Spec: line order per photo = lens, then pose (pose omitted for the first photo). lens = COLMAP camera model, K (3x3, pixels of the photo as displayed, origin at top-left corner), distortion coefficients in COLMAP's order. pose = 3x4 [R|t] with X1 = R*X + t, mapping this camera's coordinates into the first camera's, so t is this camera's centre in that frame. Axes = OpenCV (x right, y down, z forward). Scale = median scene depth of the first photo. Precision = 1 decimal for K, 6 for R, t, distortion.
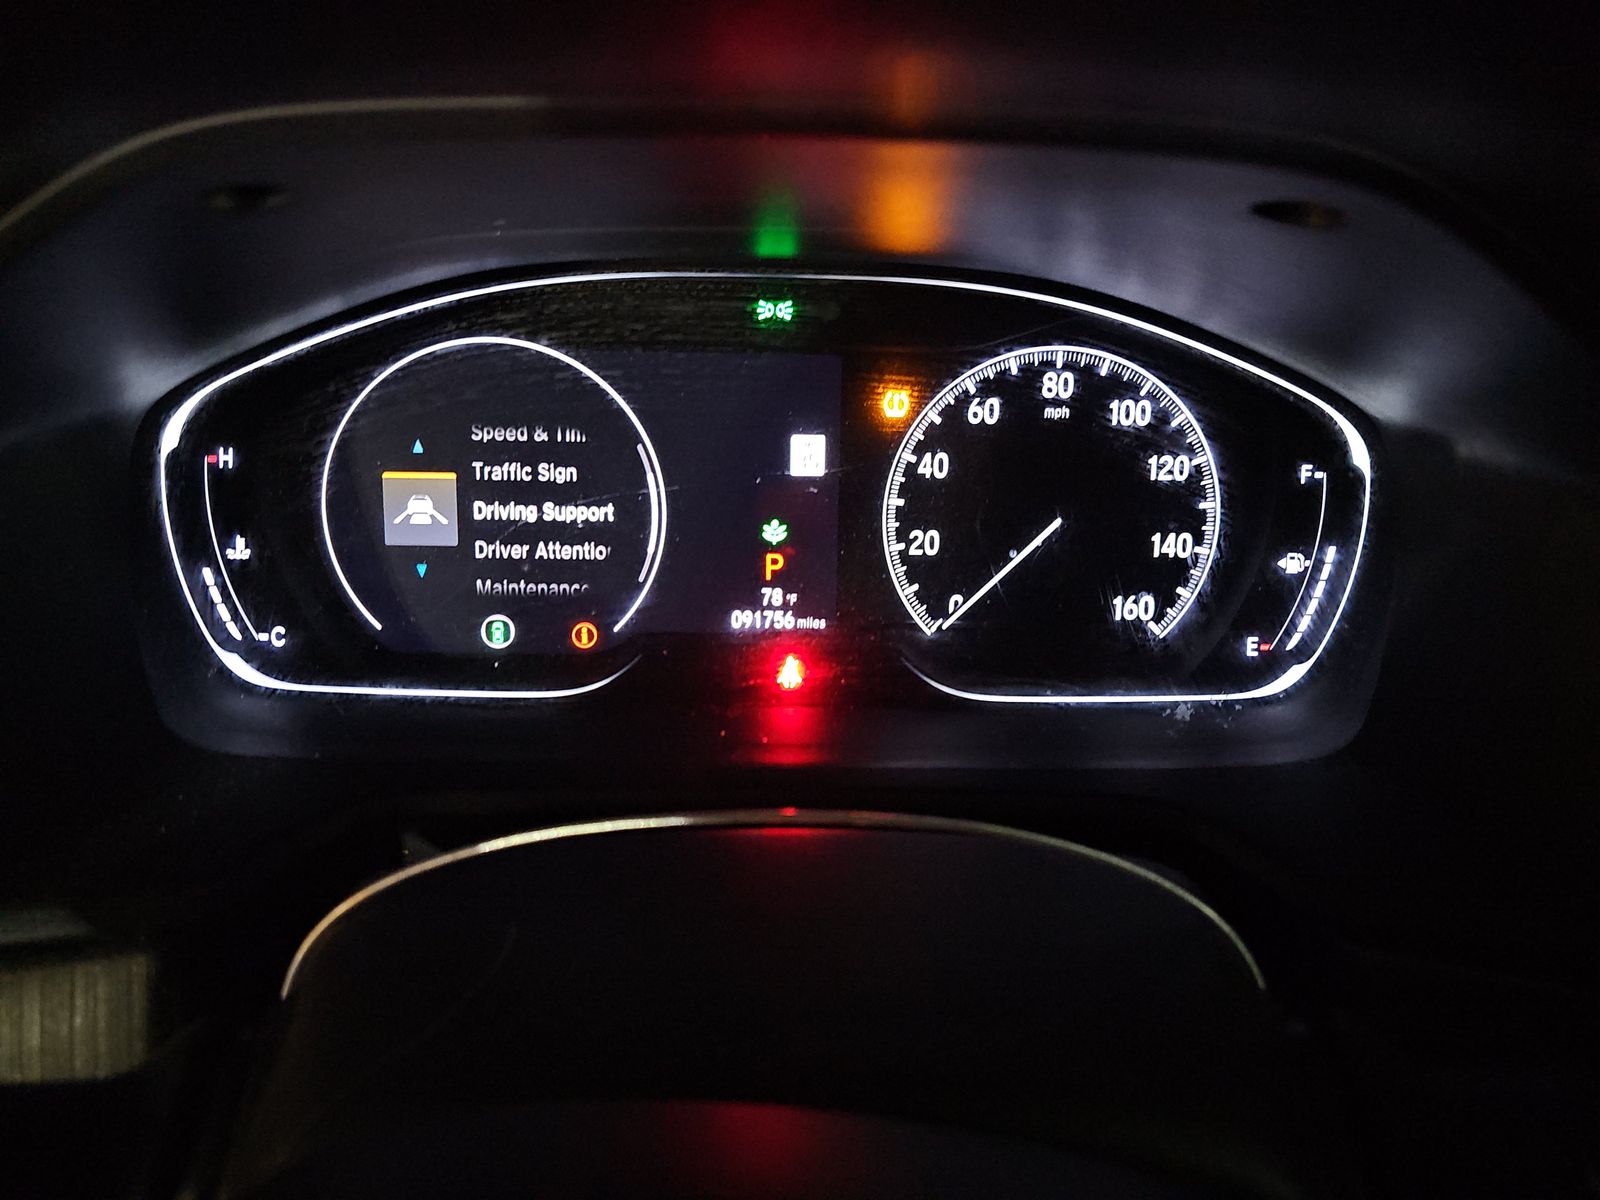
lens RADIAL K [[1129.4, 0, 795.3], [0, 1129.4, 585.2], [0, 0, 1]] dist [0.054058, -0.006684]
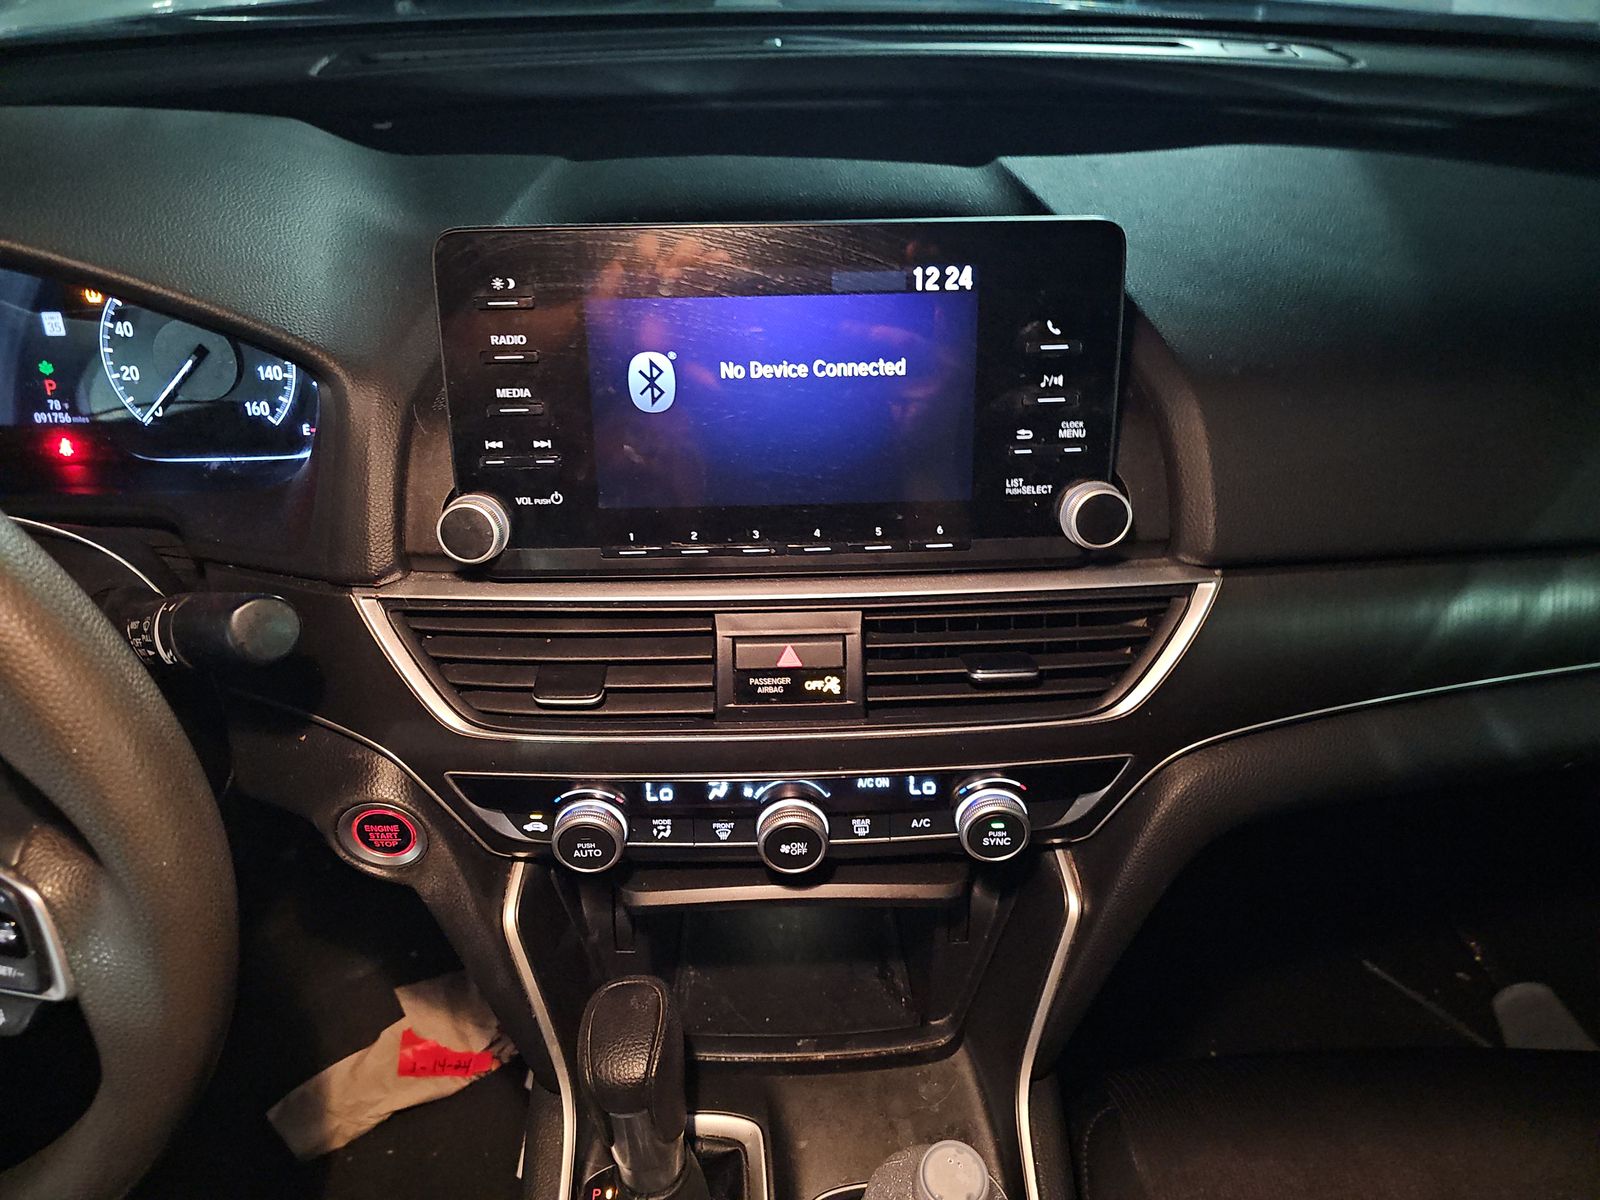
lens RADIAL K [[1040.2, 0, 795.5], [0, 1040.2, 606.8], [0, 0, 1]] dist [-0.000885, -0.001180]
pose [[0.999867, -0.013787, 0.008668, 1.156650], [0.011643, 0.977323, 0.211432, -0.011705], [-0.011386, -0.211303, 0.977354, -0.708788]]
